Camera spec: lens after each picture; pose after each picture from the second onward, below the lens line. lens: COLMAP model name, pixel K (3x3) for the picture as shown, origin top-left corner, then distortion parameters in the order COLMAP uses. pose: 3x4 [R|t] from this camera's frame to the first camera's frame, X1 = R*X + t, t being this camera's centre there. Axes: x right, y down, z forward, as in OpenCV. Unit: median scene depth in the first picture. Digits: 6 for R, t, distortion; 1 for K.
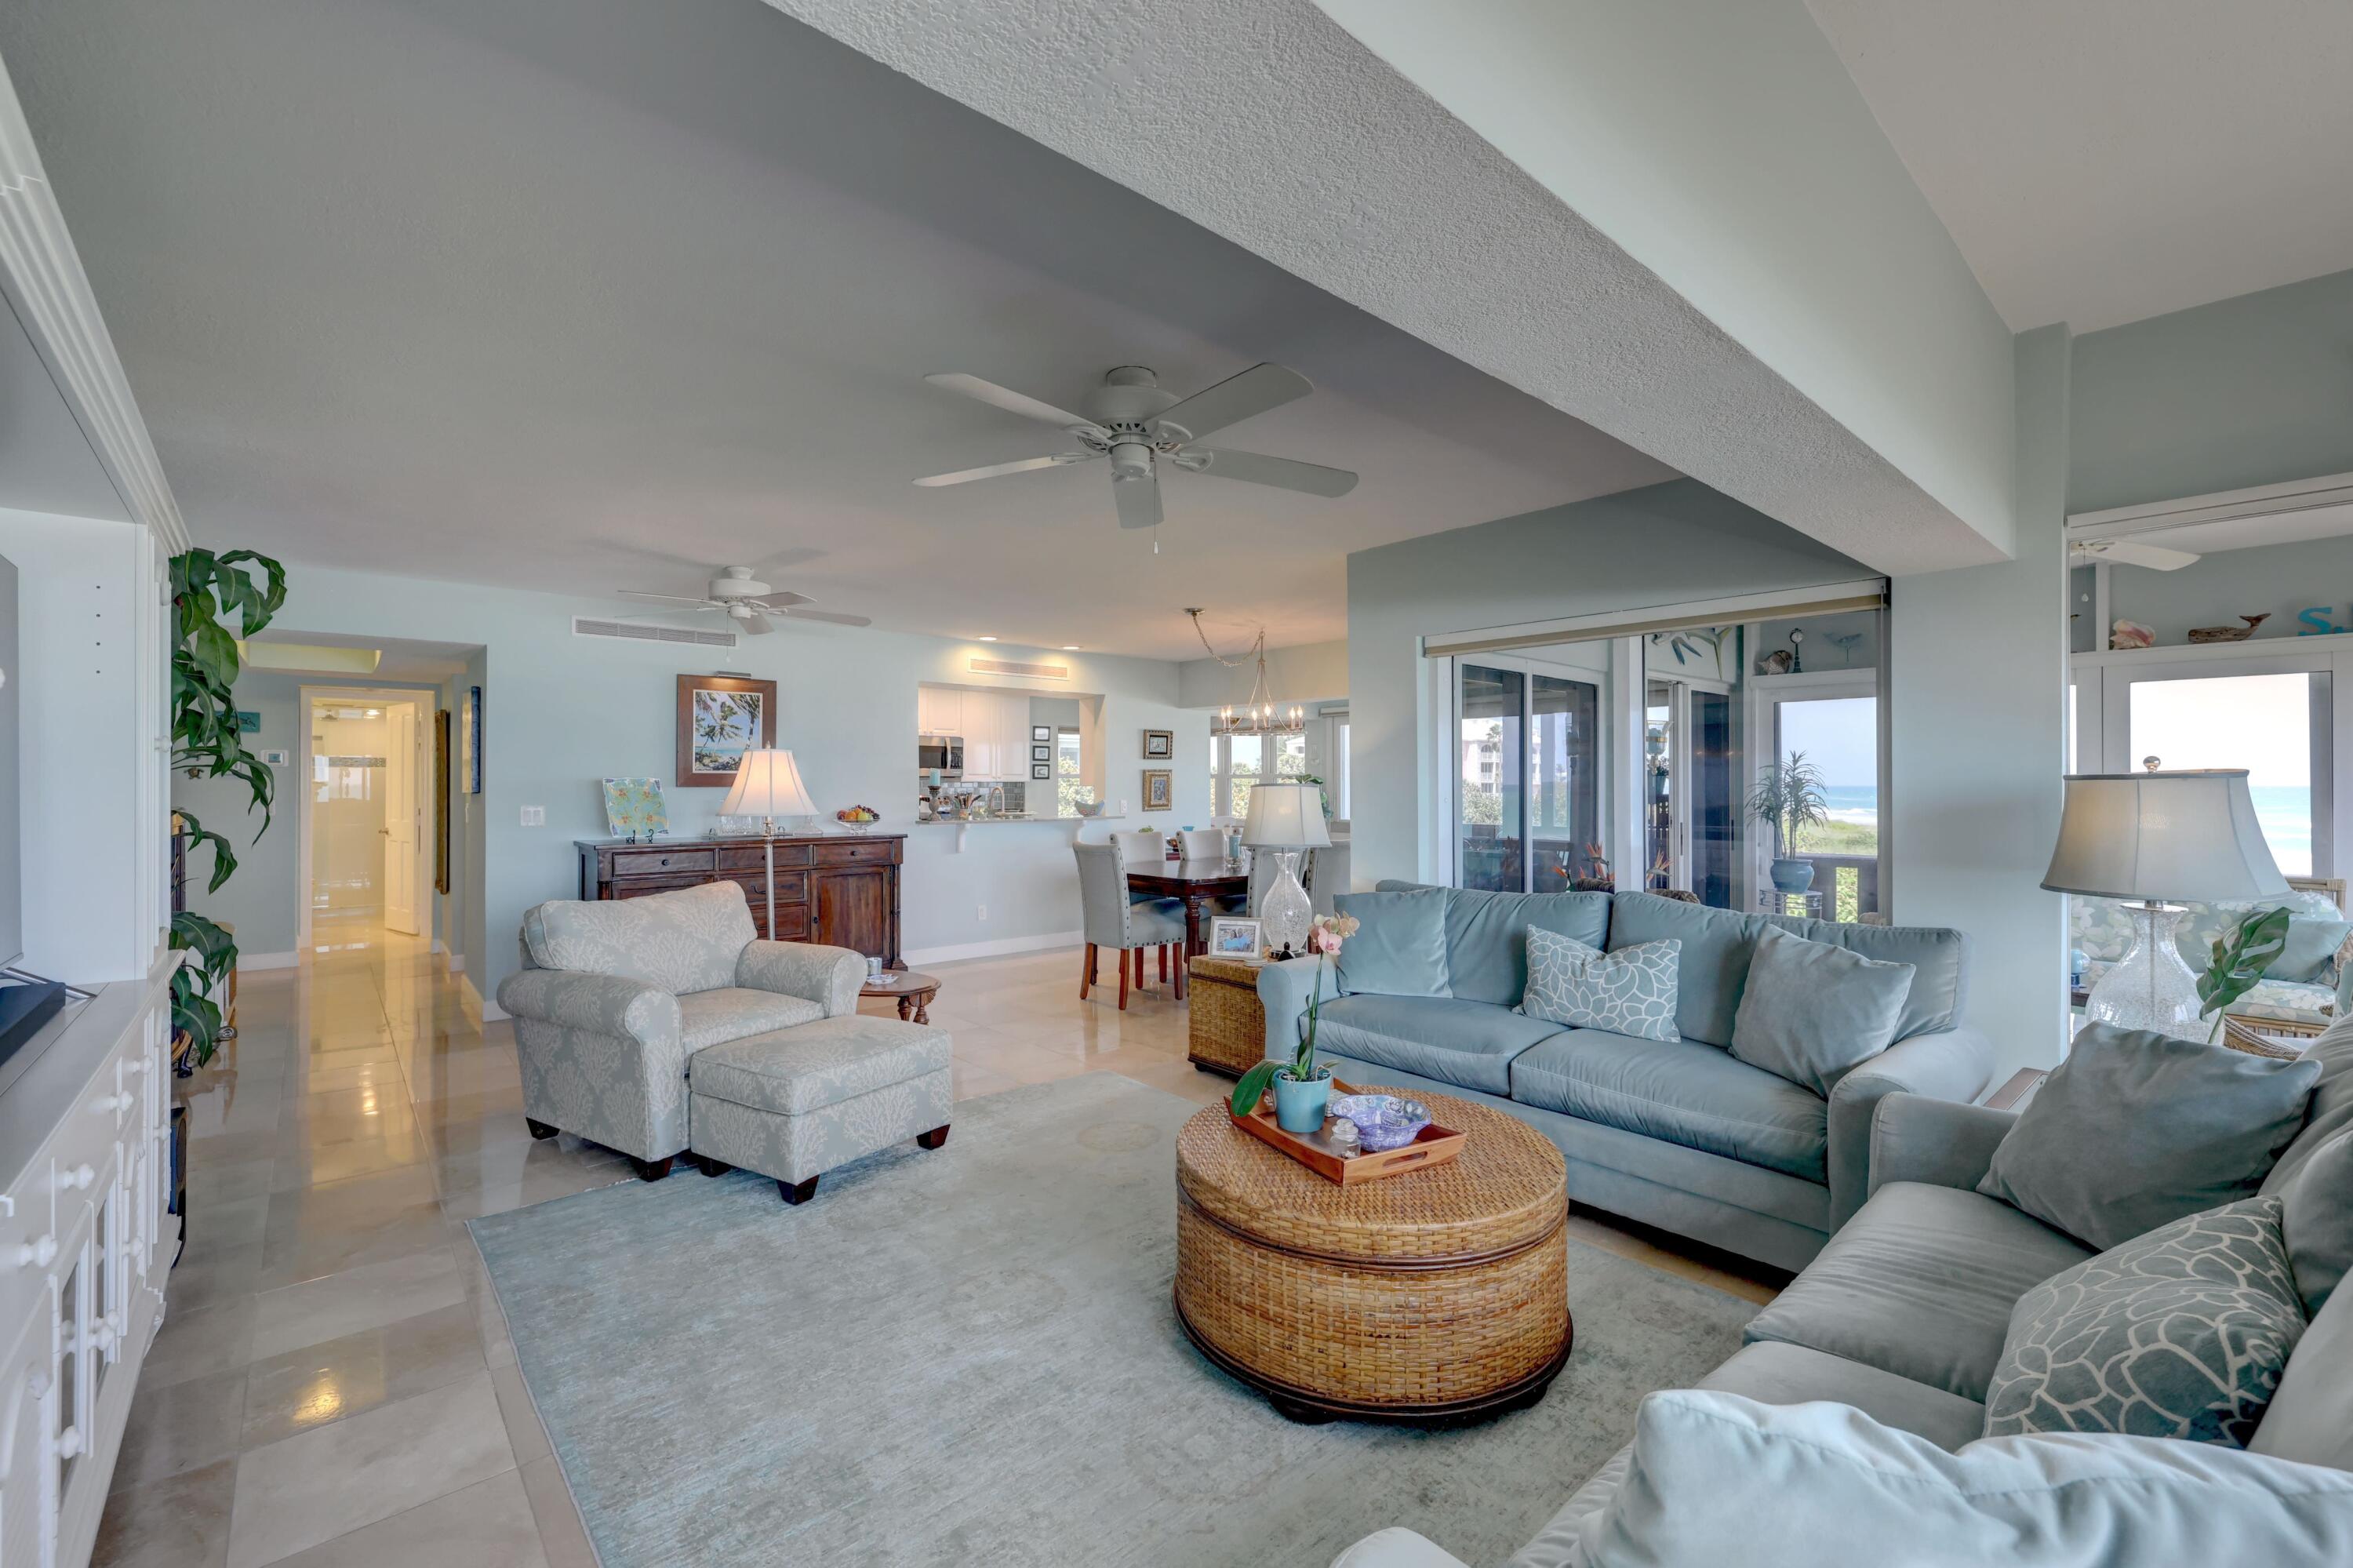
lens RADIAL K [[975.6, 0, 1175.8], [0, 975.6, 780.9], [0, 0, 1]] dist [-0.001803, 0.000329]
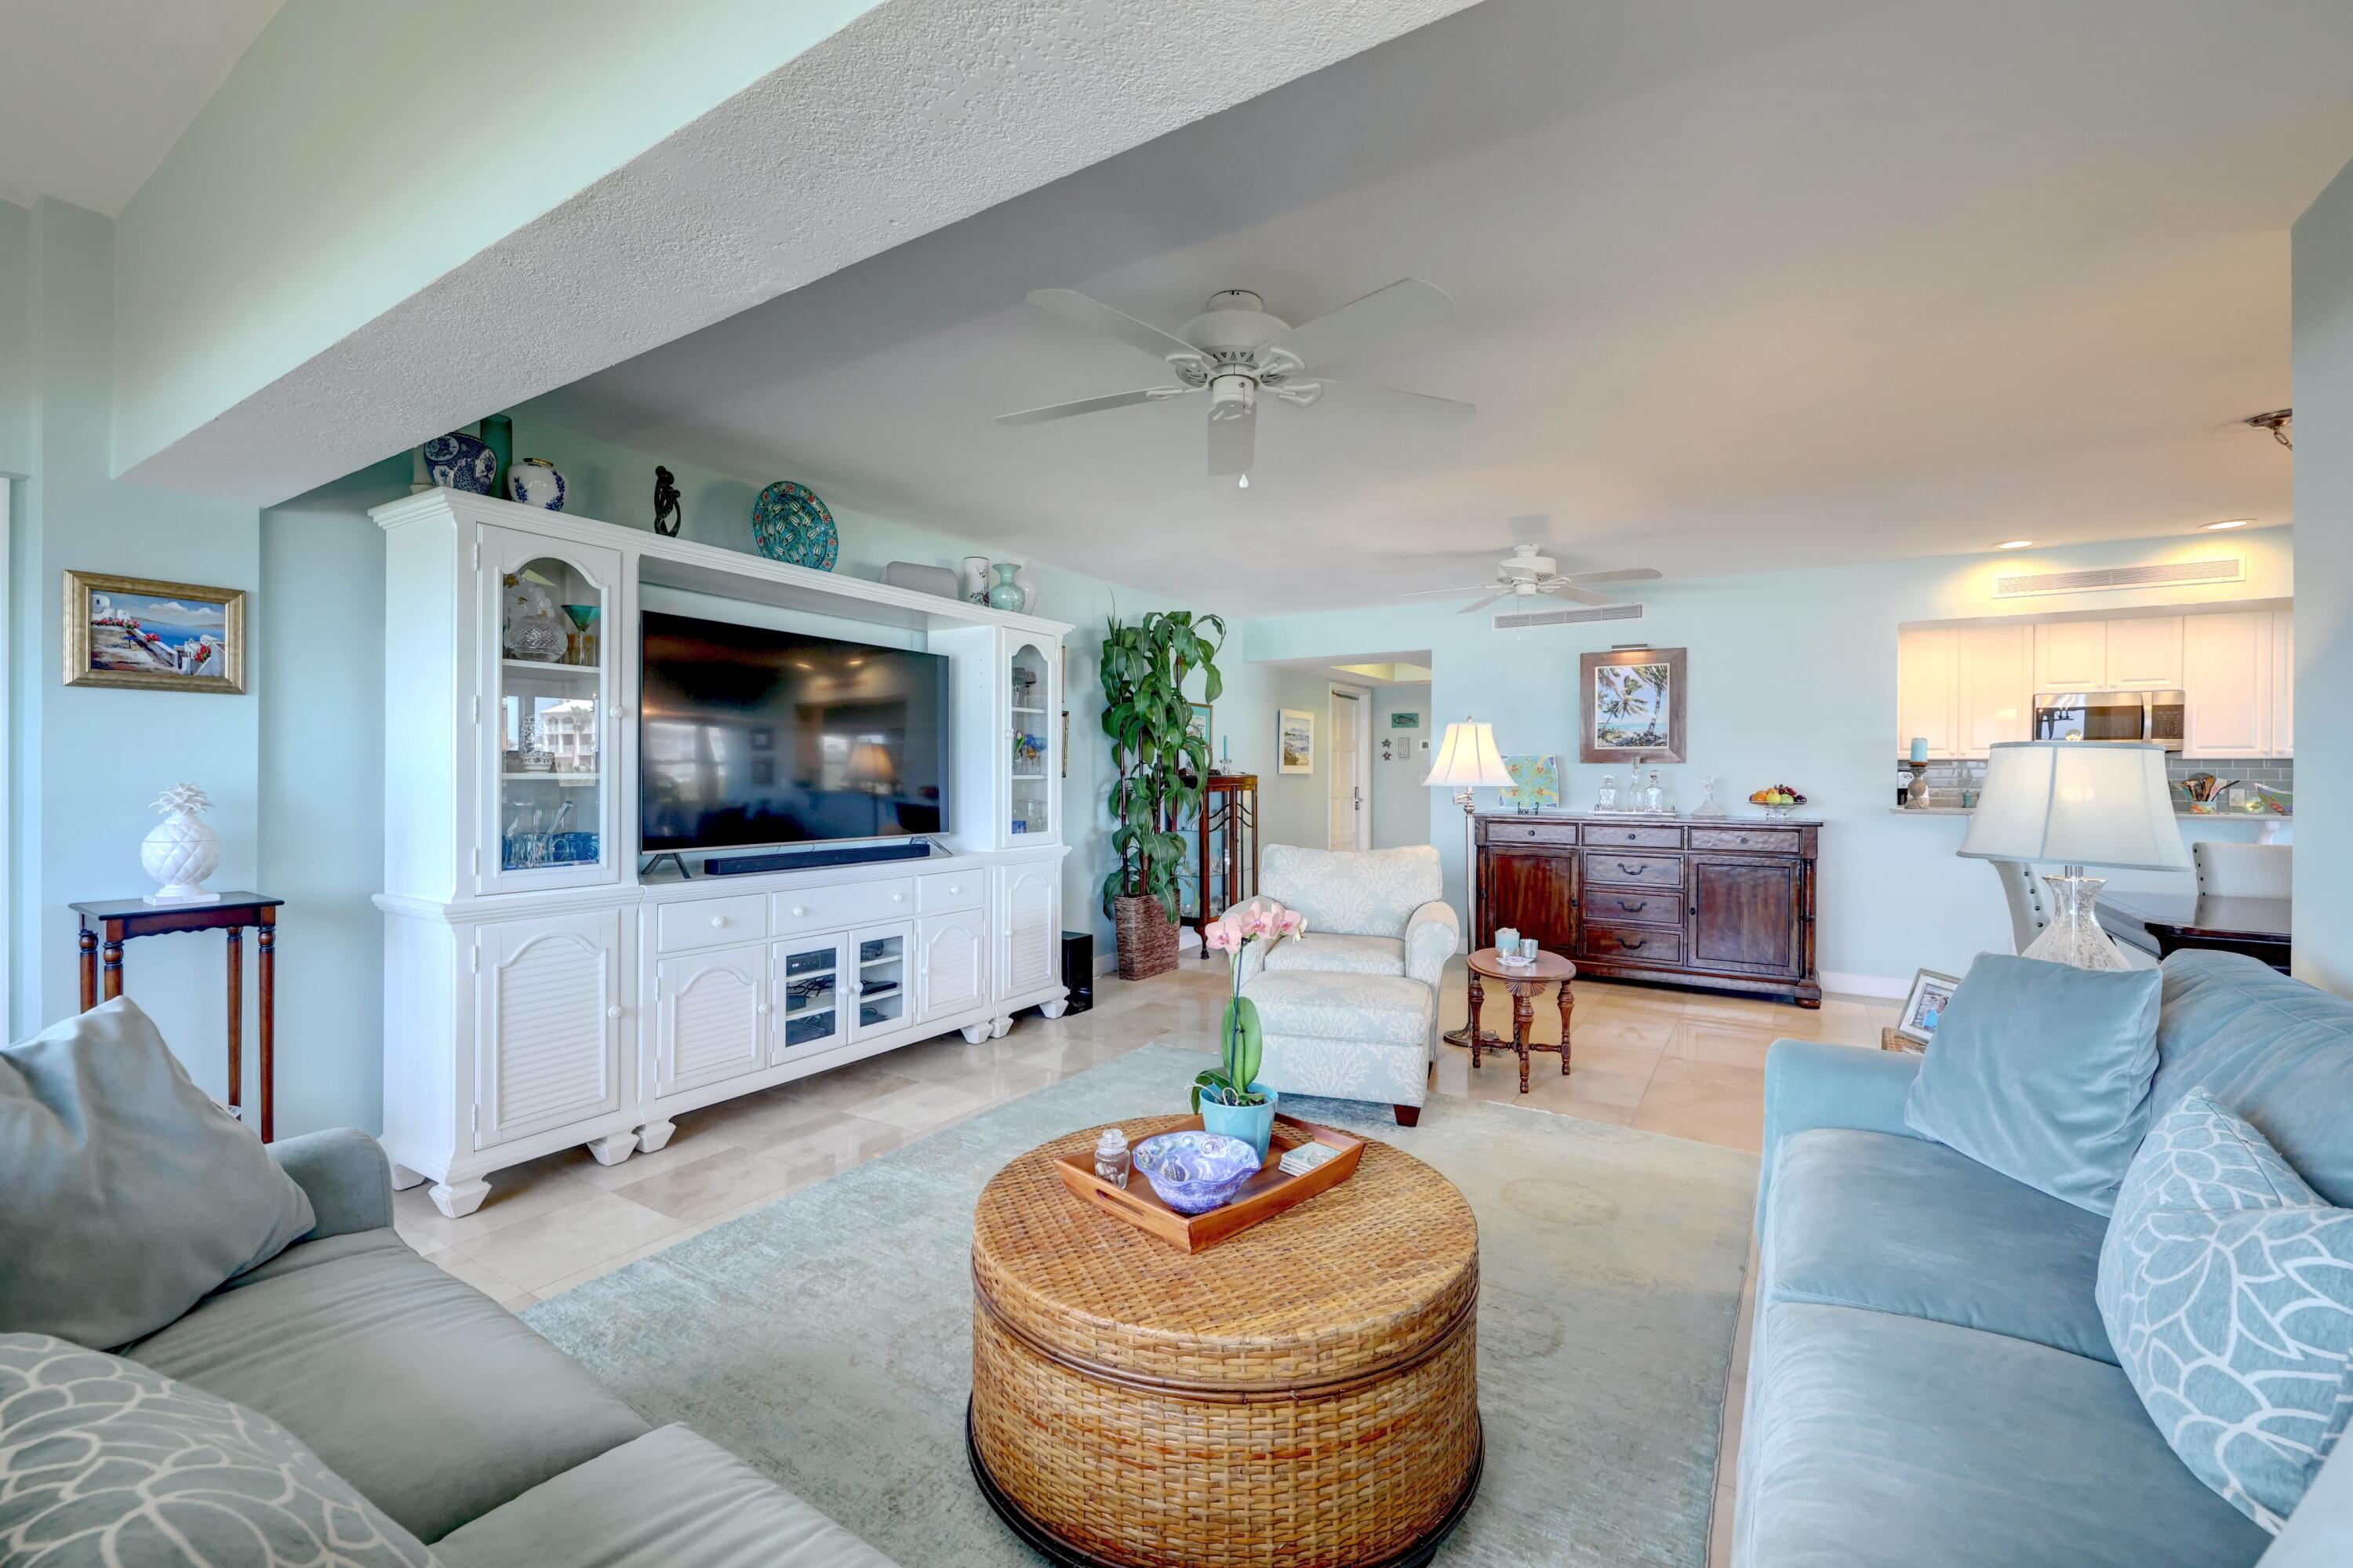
lens RADIAL K [[975.6, 0, 1163.7], [0, 975.6, 771.7], [0, 0, 1]] dist [-0.001803, 0.000329]
pose [[0.279293, 0.001408, -0.960205, 0.347581], [0.000804, 0.999998, 0.001700, 0.012784], [0.960206, -0.001246, 0.279291, 0.281719]]
